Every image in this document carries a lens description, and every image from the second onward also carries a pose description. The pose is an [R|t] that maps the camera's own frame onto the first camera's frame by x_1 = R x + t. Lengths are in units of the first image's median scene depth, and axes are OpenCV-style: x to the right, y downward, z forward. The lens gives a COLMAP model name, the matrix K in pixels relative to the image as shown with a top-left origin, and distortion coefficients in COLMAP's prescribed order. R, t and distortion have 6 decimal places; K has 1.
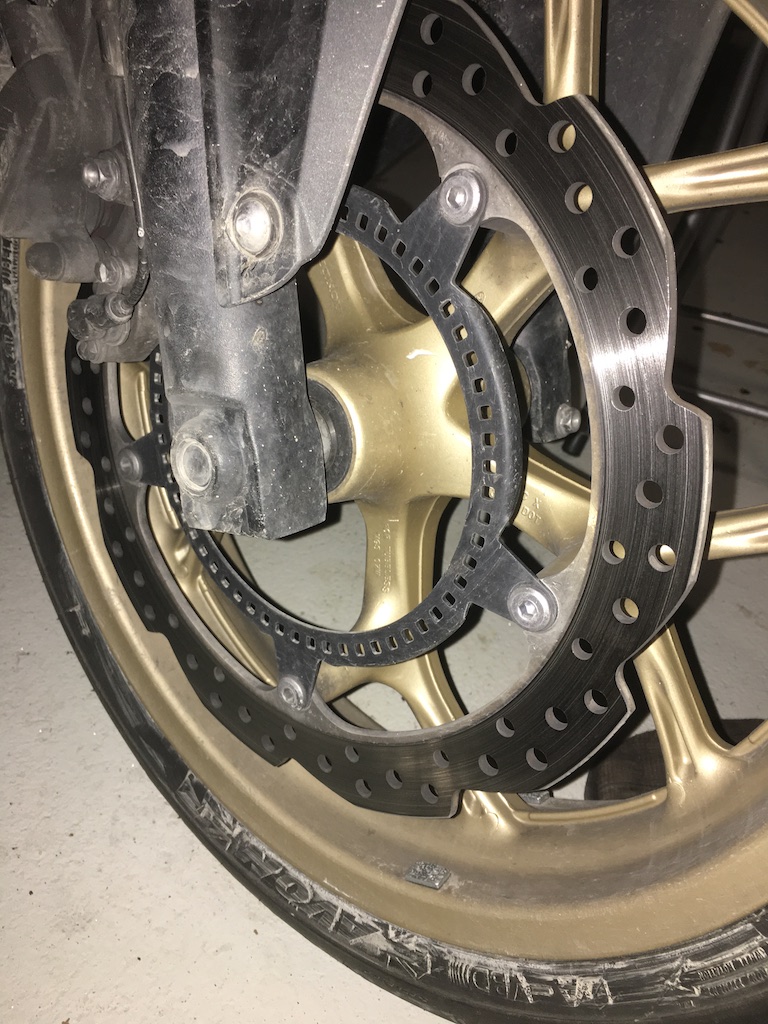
lens RADIAL K [[878.1, 0, 382.6], [0, 878.1, 512.8], [0, 0, 1]] dist [0.059267, -0.082260]
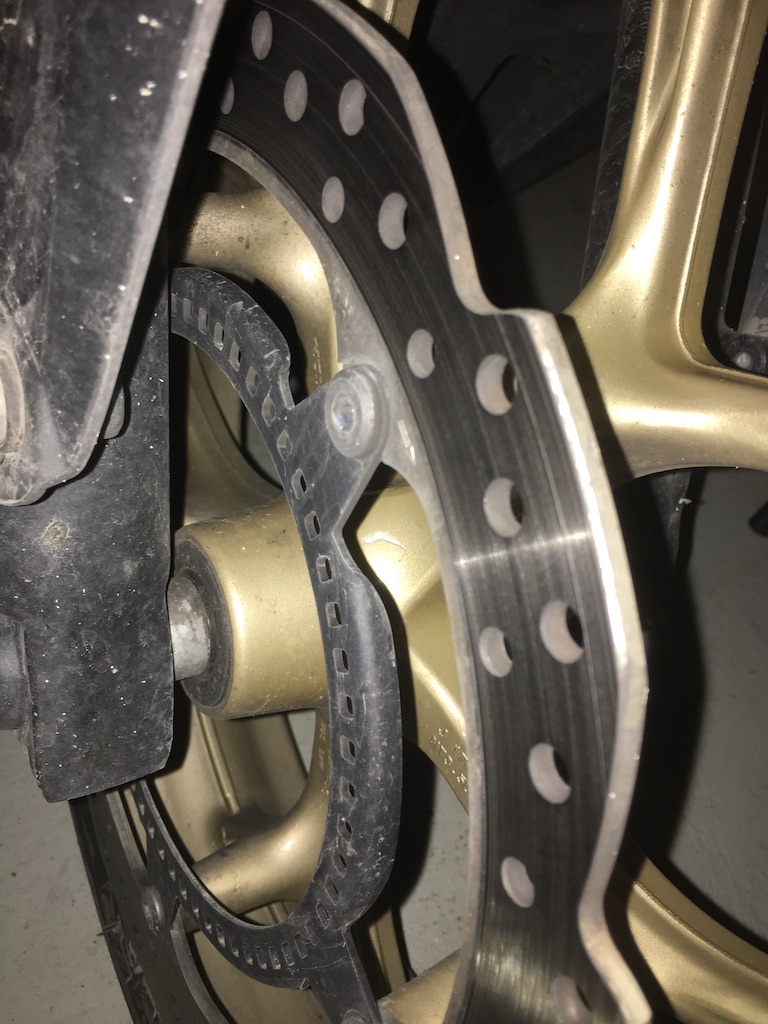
lens RADIAL K [[878.1, 0, 385.2], [0, 878.1, 510.4], [0, 0, 1]] dist [0.059267, -0.082260]
pose [[0.946232, 0.233985, -0.223375, 0.225910], [-0.212554, 0.970247, 0.115941, -0.332970], [0.243857, -0.062228, 0.967813, 0.414341]]
